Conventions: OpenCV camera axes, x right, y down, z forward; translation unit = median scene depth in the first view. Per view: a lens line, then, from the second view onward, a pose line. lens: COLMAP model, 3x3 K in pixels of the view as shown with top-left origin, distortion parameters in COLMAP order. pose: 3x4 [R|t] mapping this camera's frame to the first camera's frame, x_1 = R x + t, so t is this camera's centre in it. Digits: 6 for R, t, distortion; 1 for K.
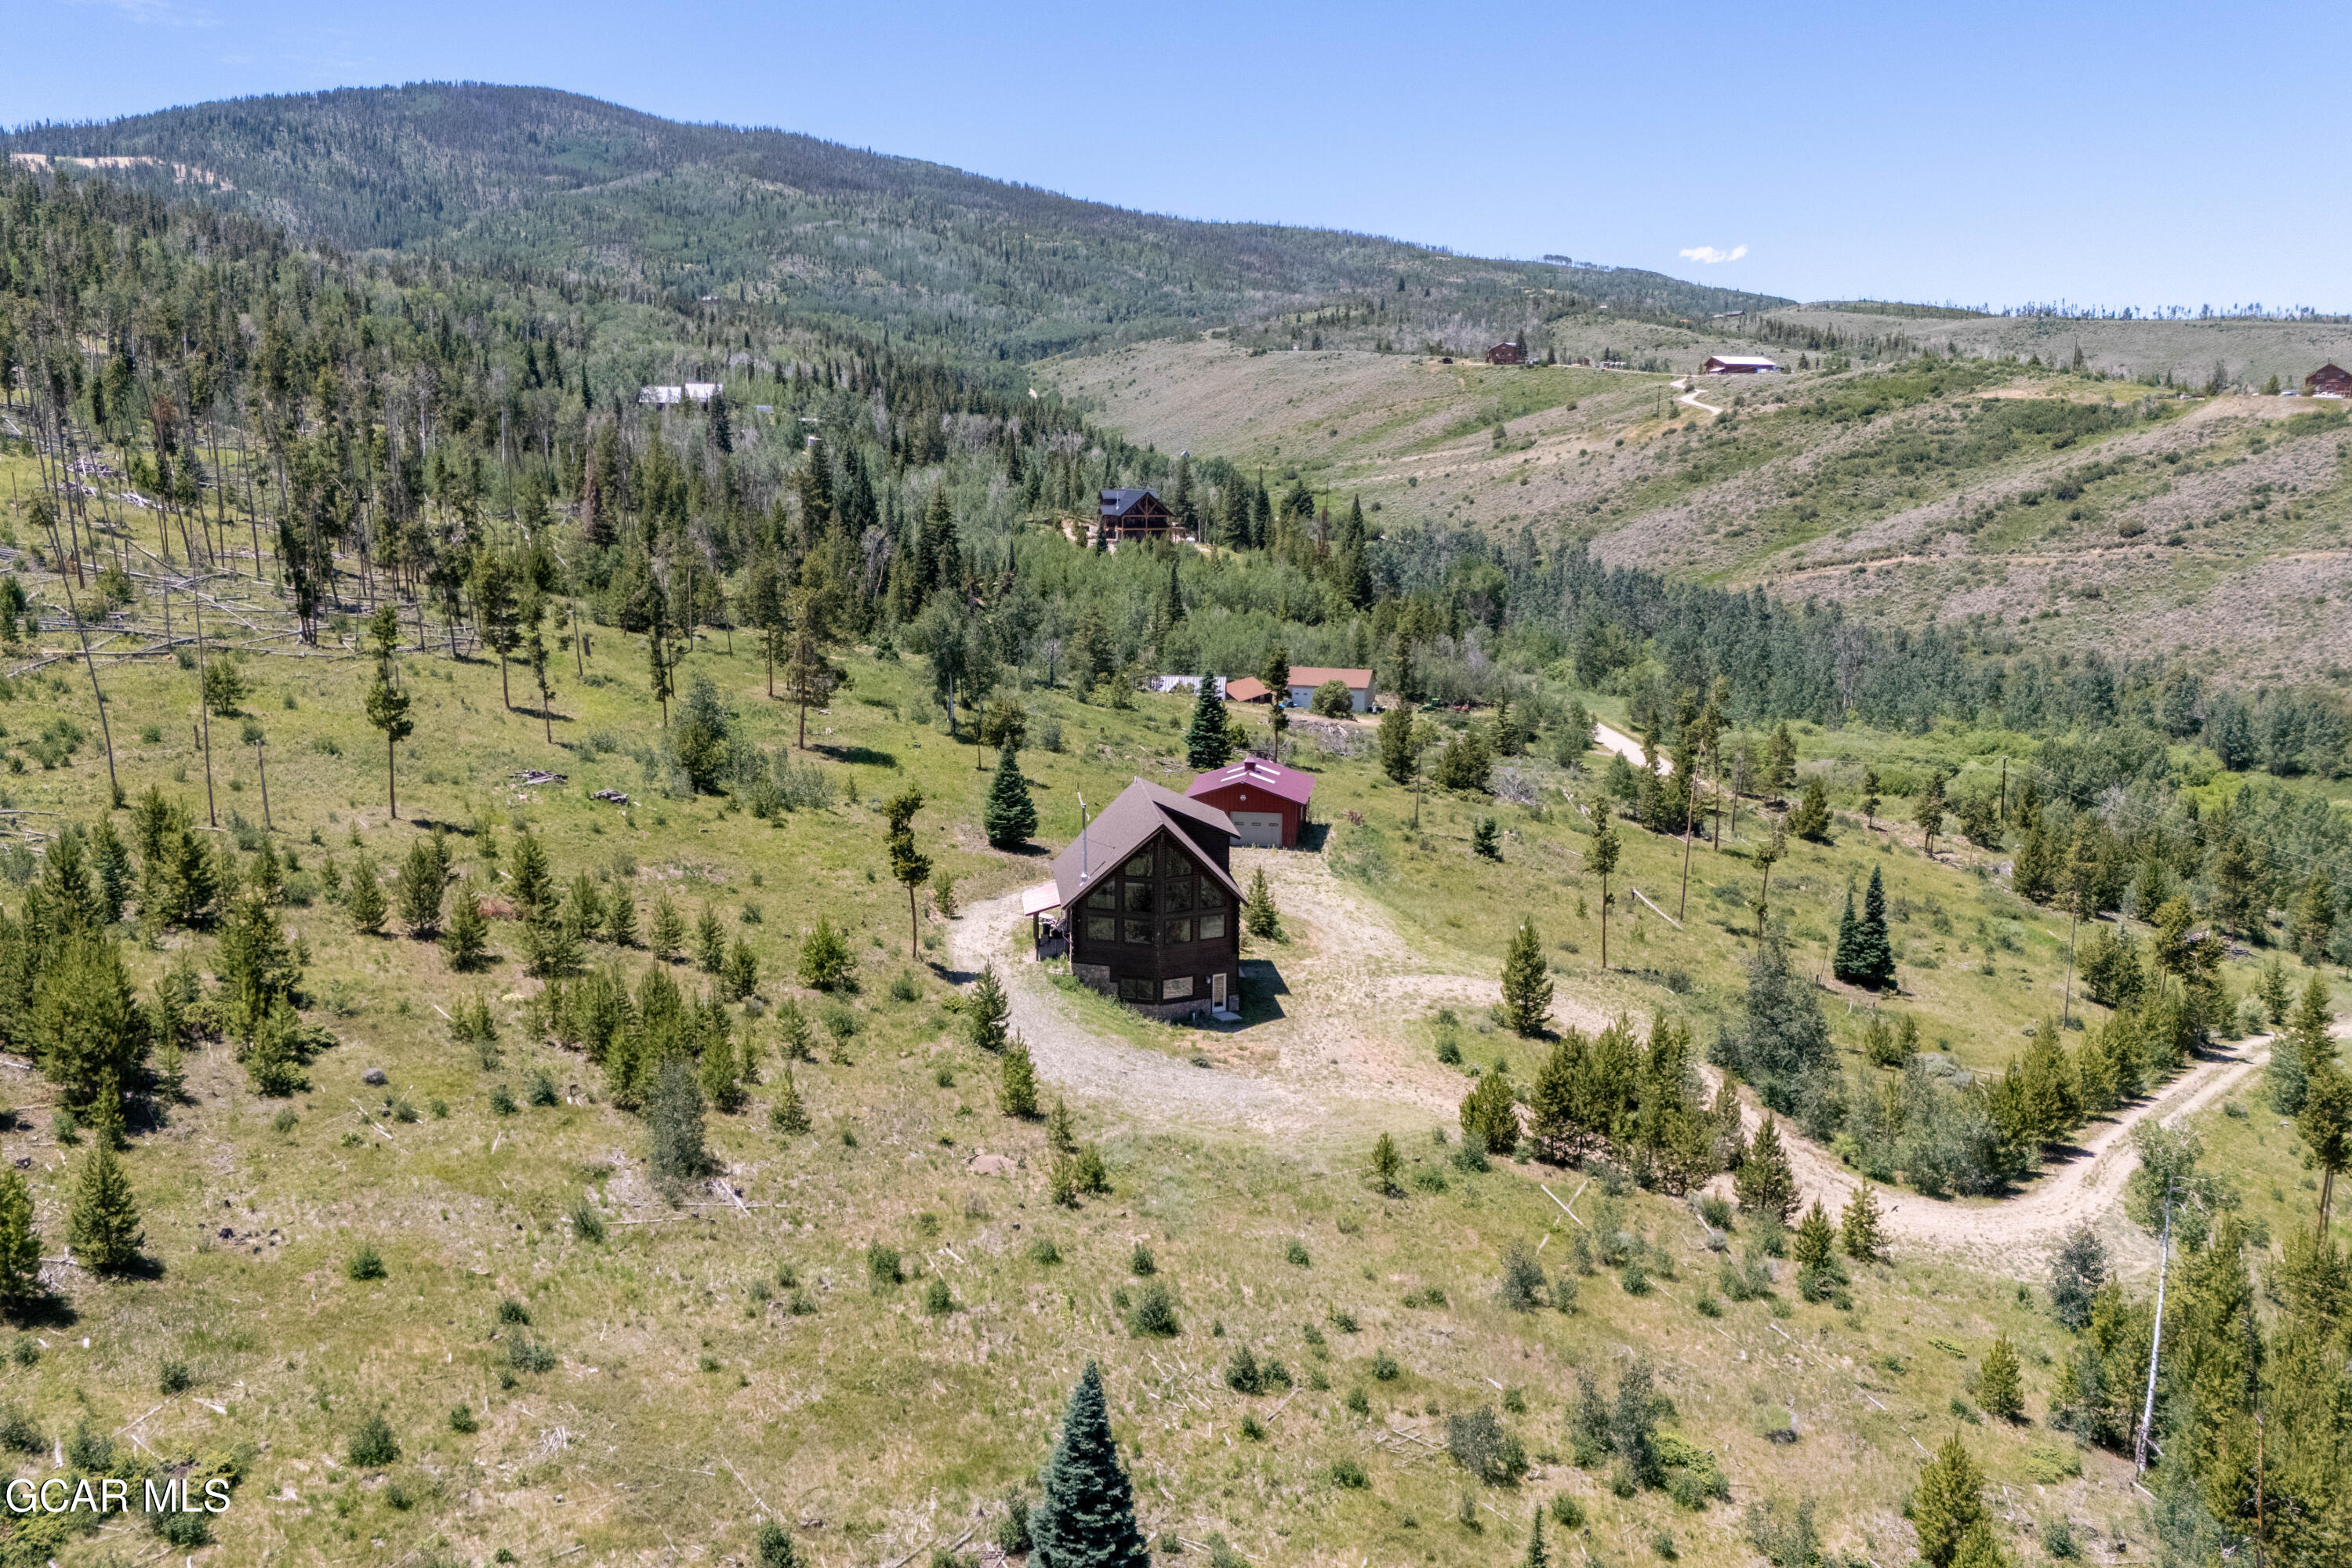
lens RADIAL K [[2038.5, 0, 1179.8], [0, 2038.5, 786.5], [0, 0, 1]] dist [0.088123, -0.123345]
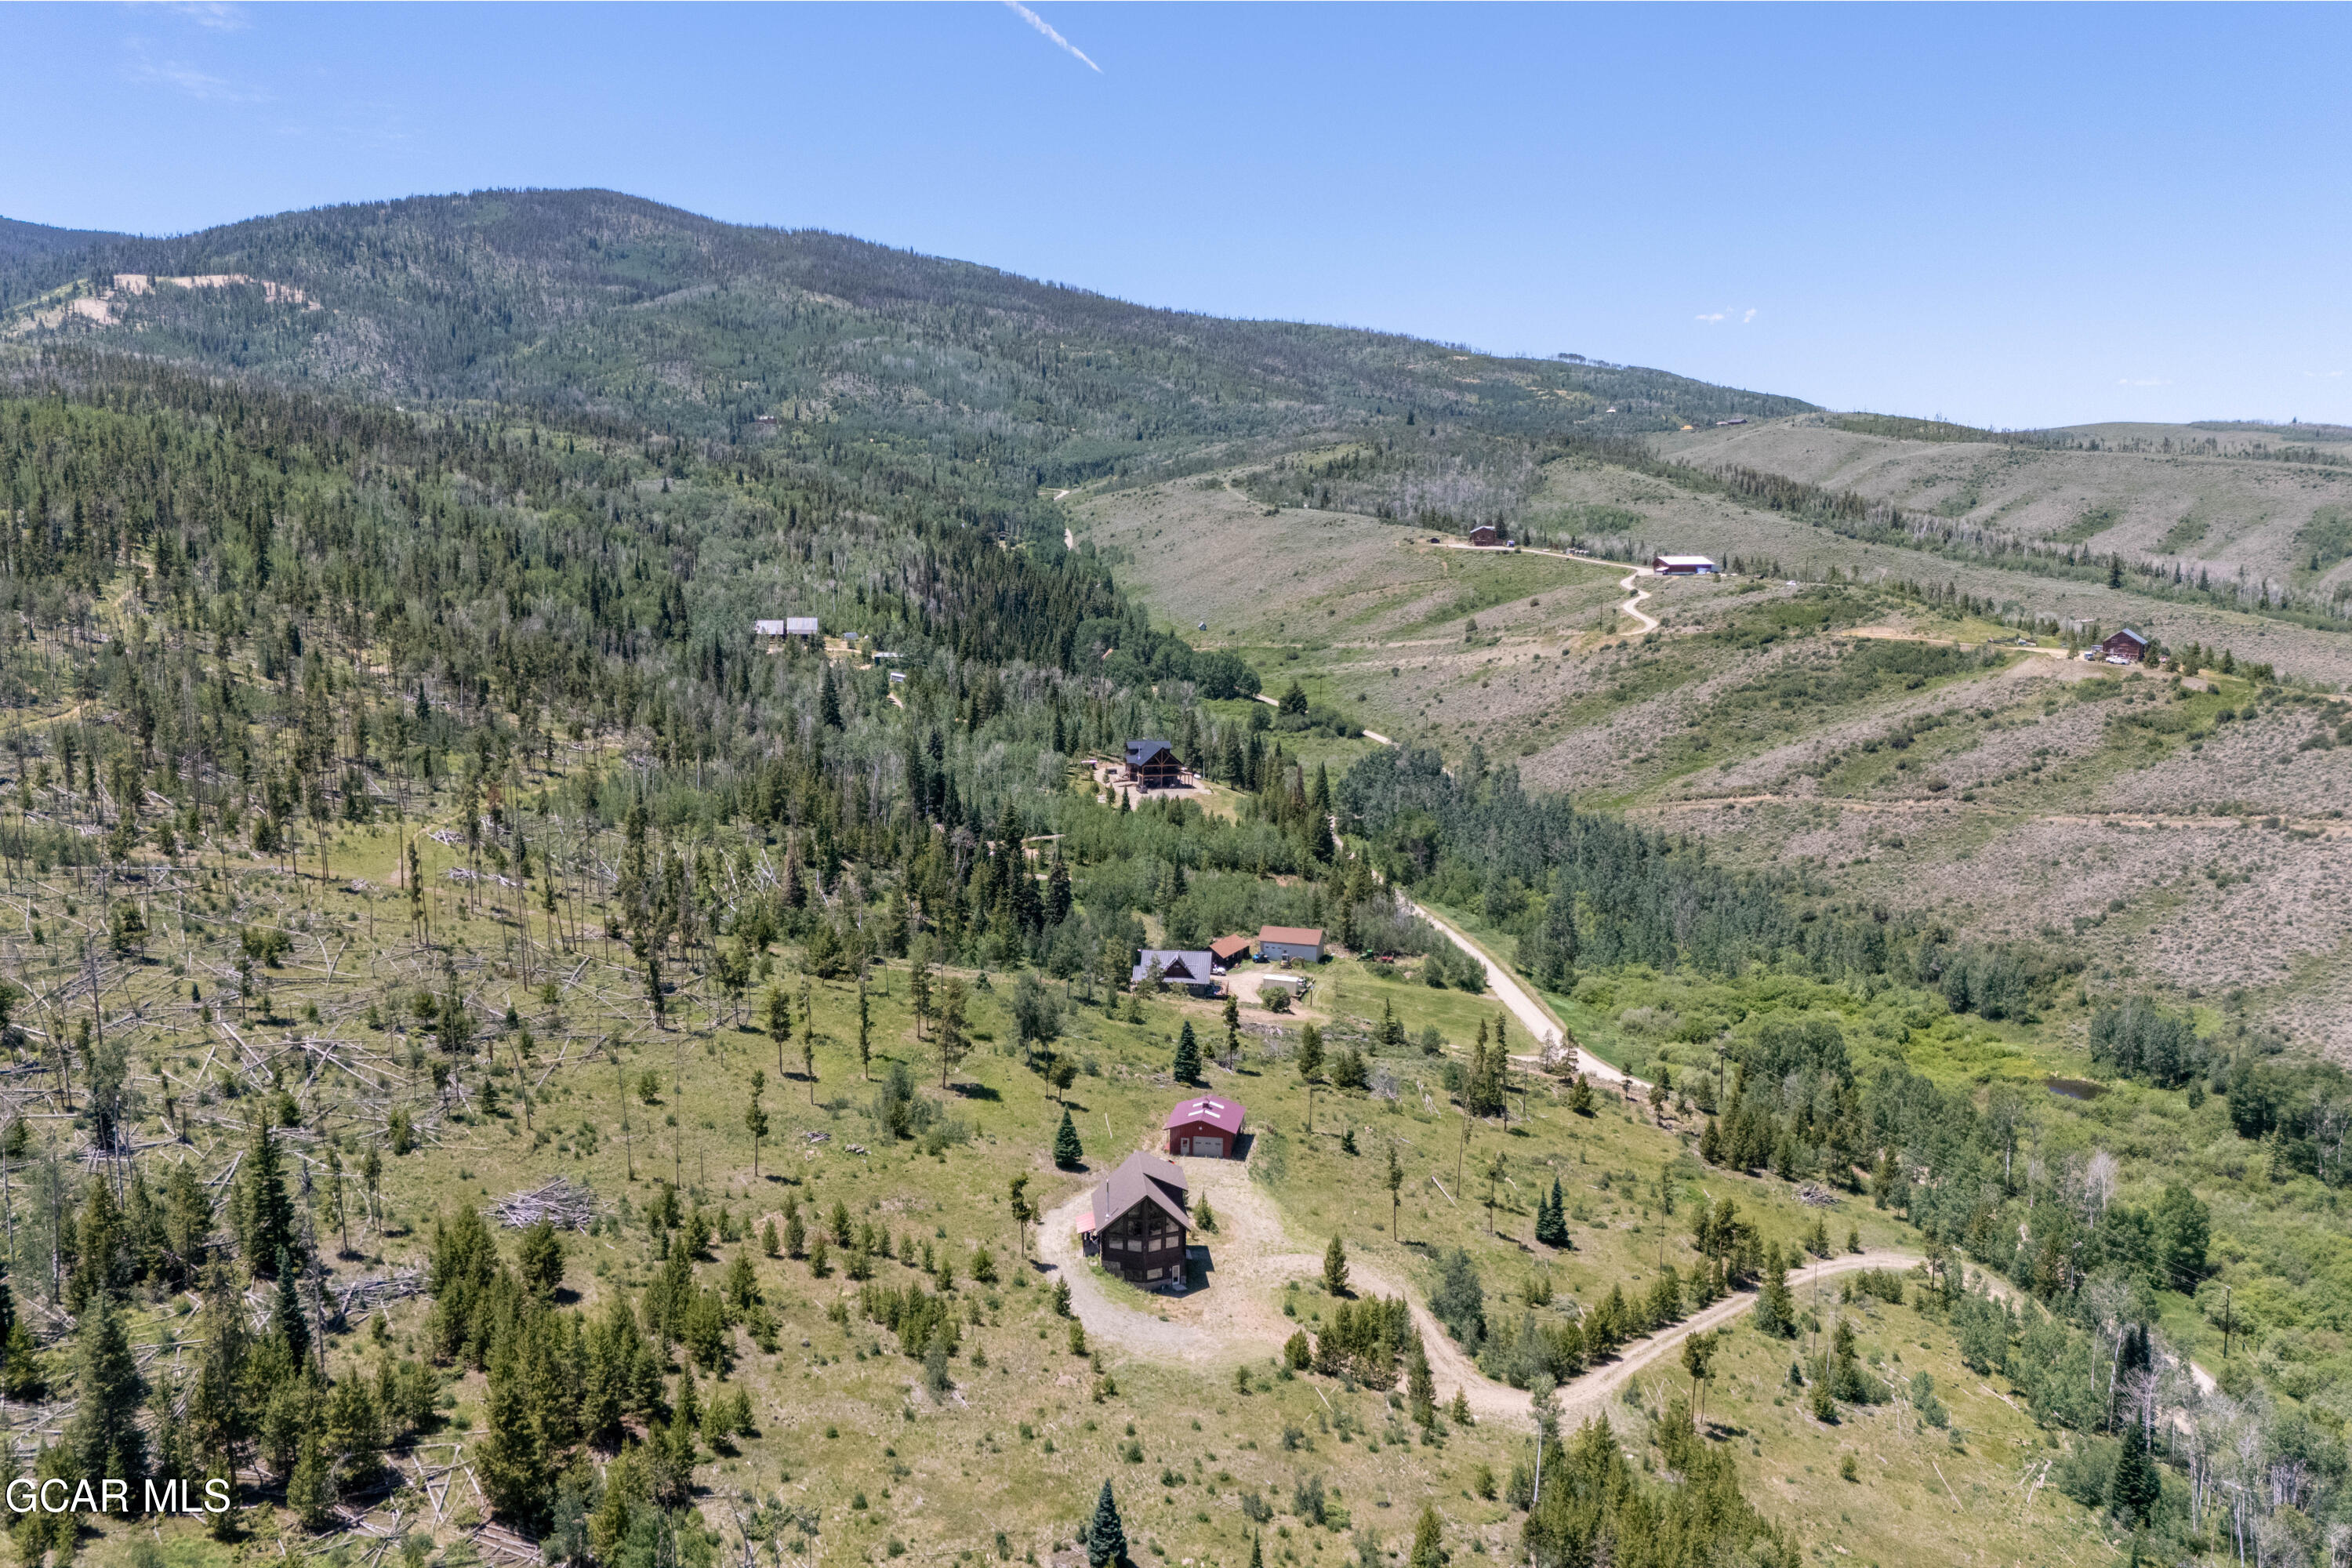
lens RADIAL K [[2038.5, 0, 1172.7], [0, 2038.5, 791.7], [0, 0, 1]] dist [0.088123, -0.123345]
pose [[0.999828, 0.005313, -0.017784, 0.019751], [-0.005728, 0.999710, -0.023387, -0.129062], [0.017655, 0.023485, 0.999568, -0.400809]]
